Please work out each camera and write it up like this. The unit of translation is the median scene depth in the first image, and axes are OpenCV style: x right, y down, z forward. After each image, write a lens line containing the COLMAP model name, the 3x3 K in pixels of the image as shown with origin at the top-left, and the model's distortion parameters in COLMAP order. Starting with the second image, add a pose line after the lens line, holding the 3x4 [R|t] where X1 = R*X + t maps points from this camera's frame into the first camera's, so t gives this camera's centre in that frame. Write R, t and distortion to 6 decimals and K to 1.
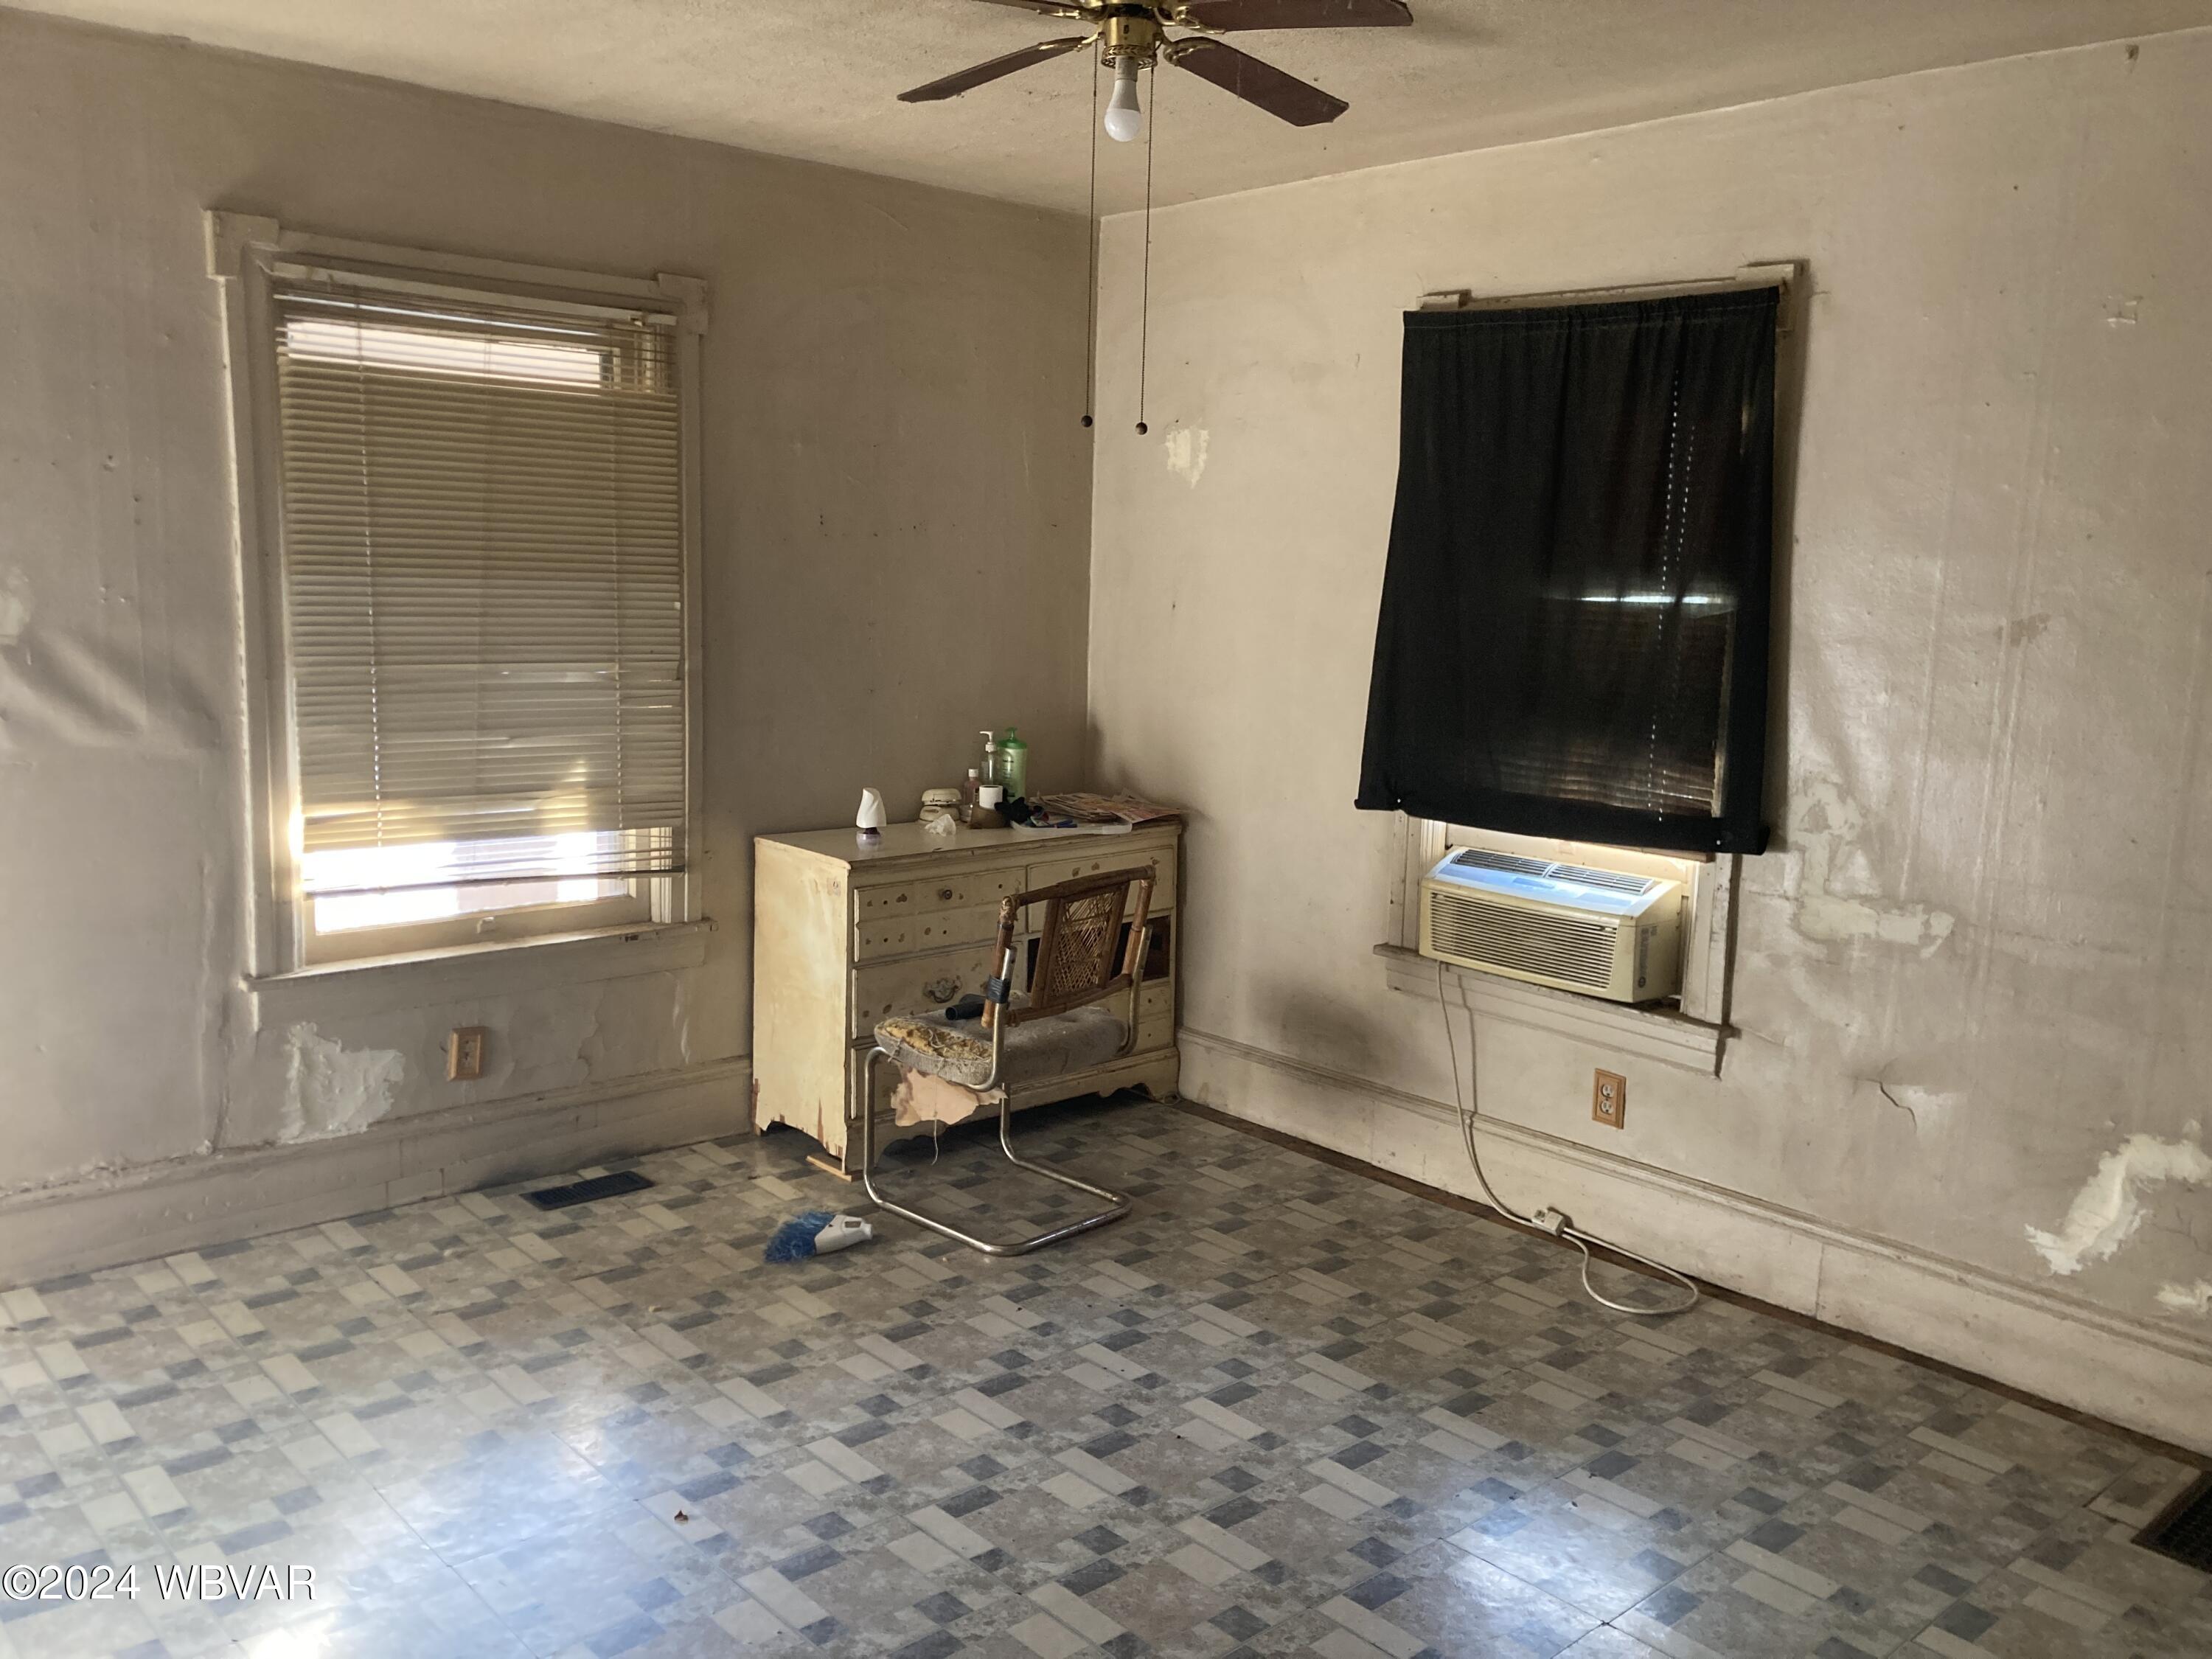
lens RADIAL K [[1816.6, 0, 1107.0], [0, 1816.6, 841.3], [0, 0, 1]] dist [0.025312, 0.008343]
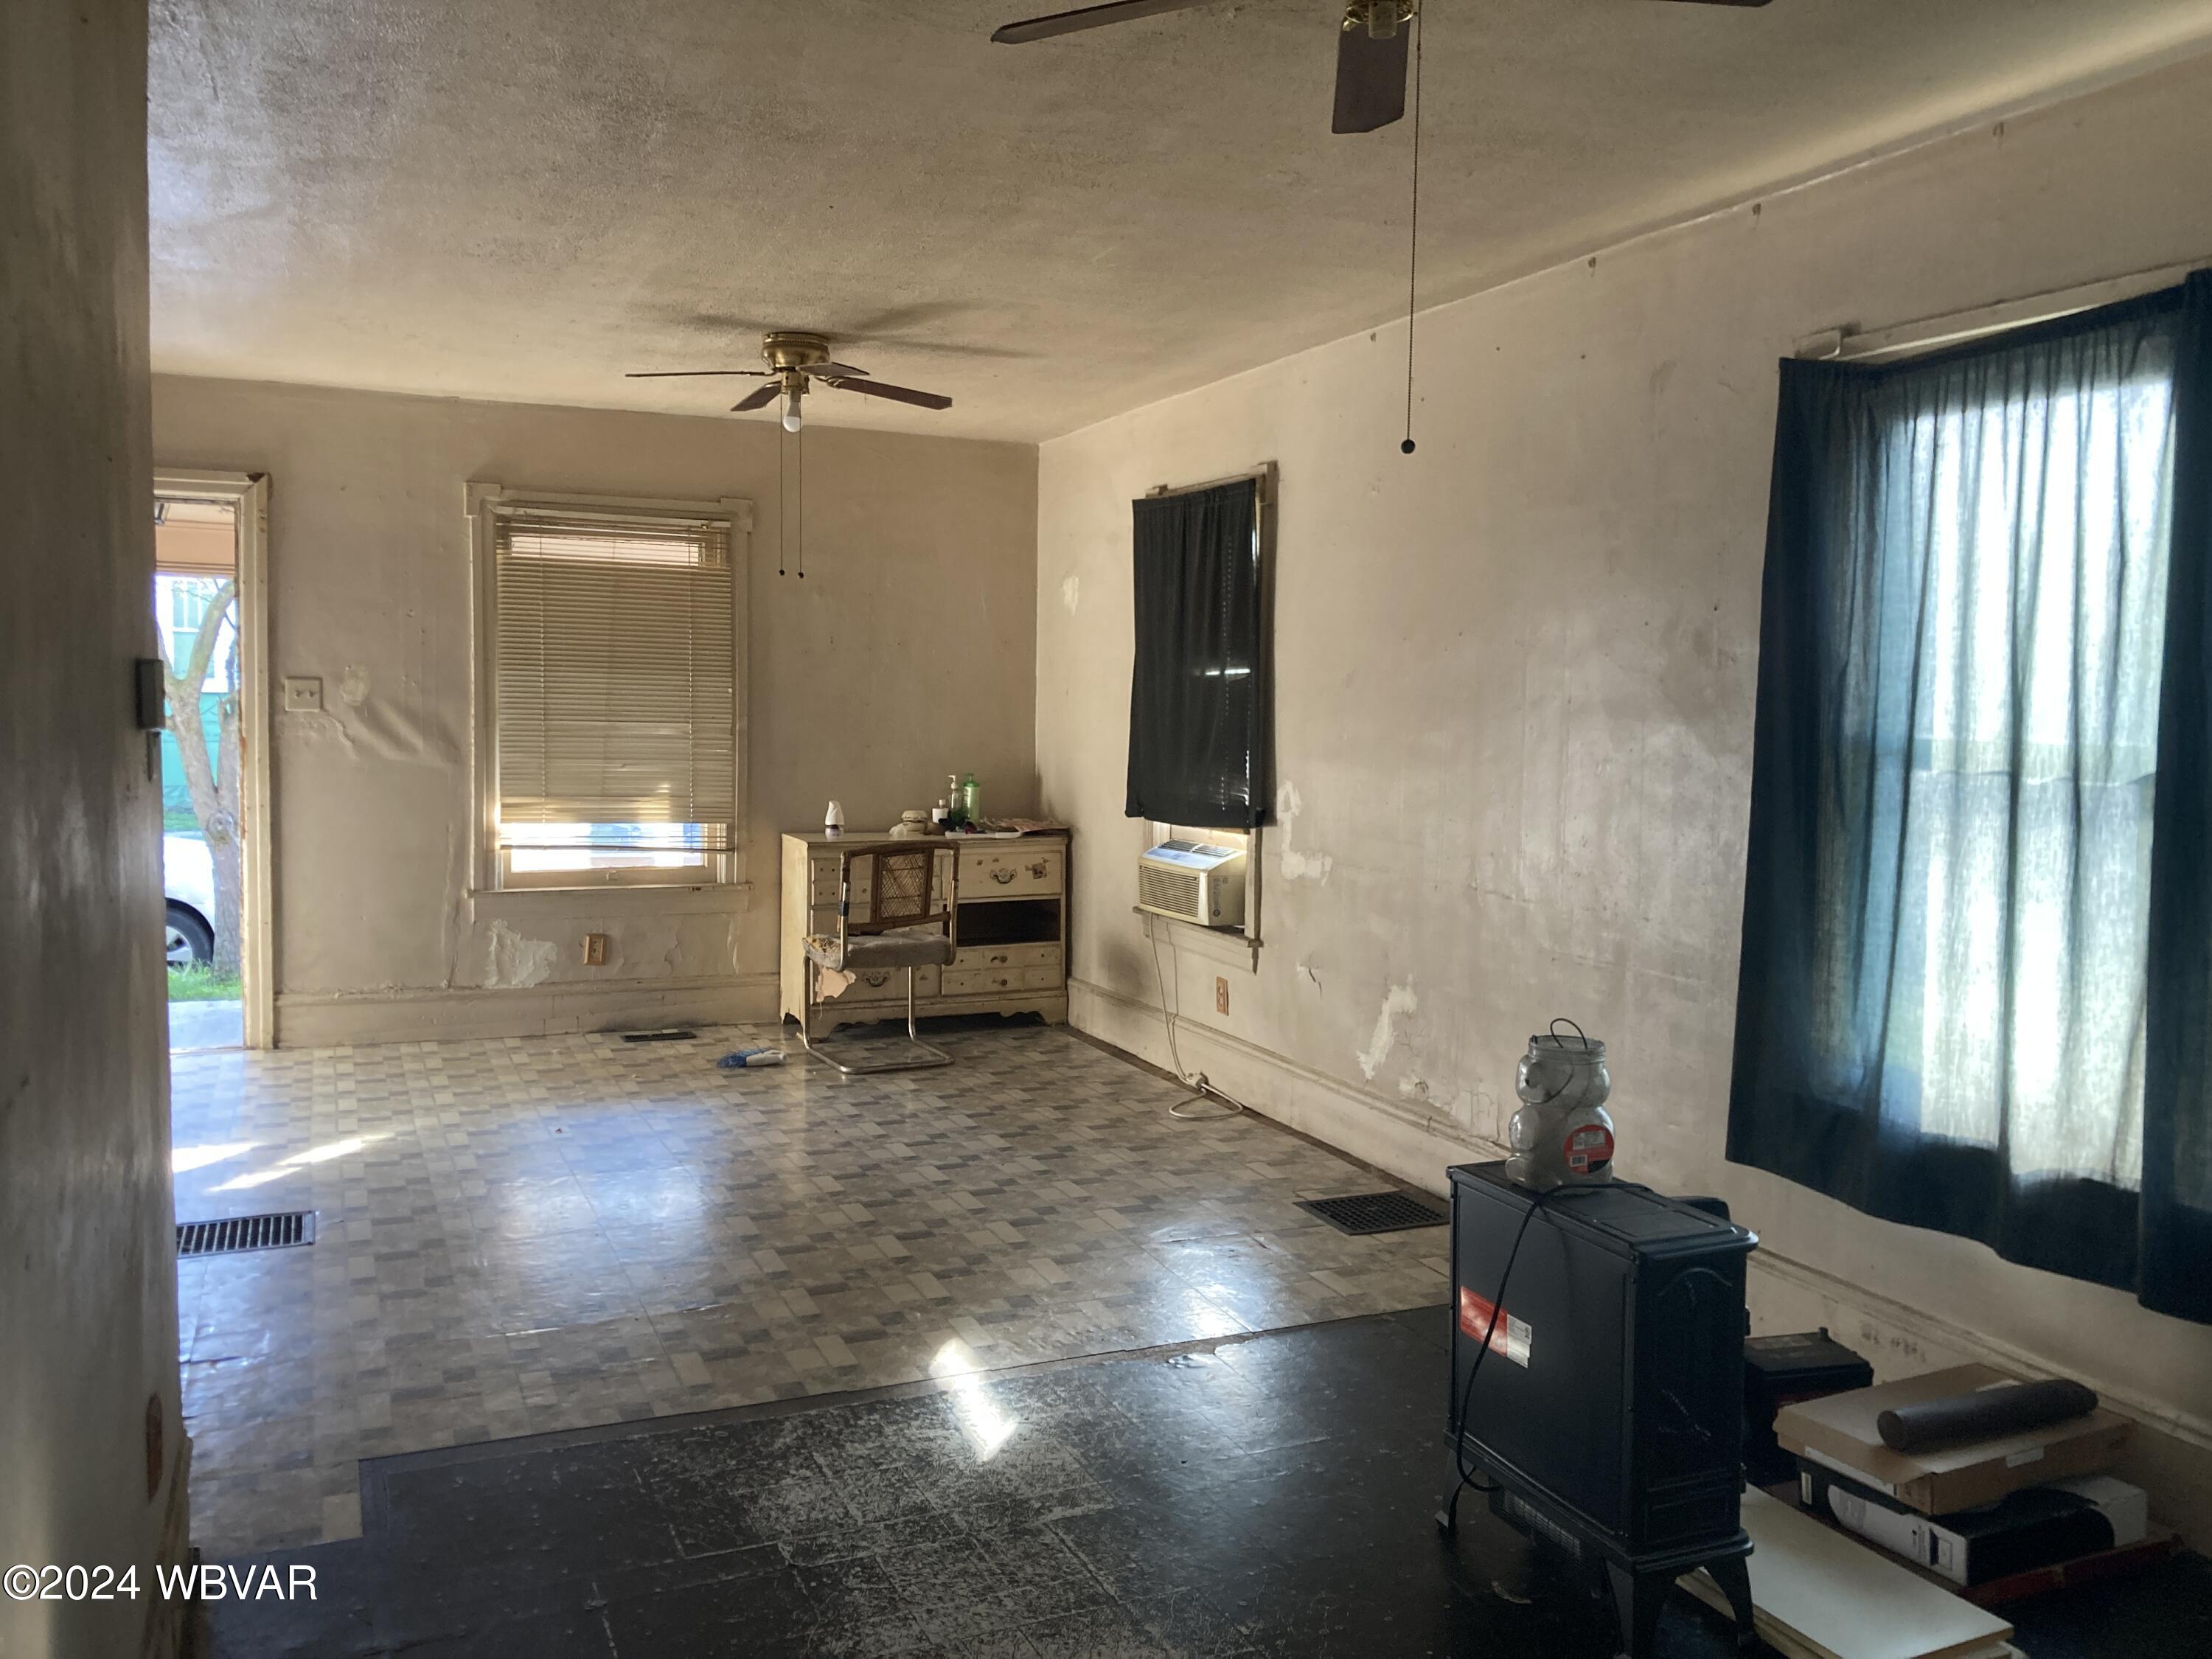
lens RADIAL K [[1816.6, 0, 1107.9], [0, 1816.6, 818.5], [0, 0, 1]] dist [0.025312, 0.008343]
pose [[0.946743, 0.007604, -0.321901, 0.667002], [-0.040274, 0.994667, -0.094953, 0.139747], [0.319462, 0.102861, 0.942000, -0.478347]]
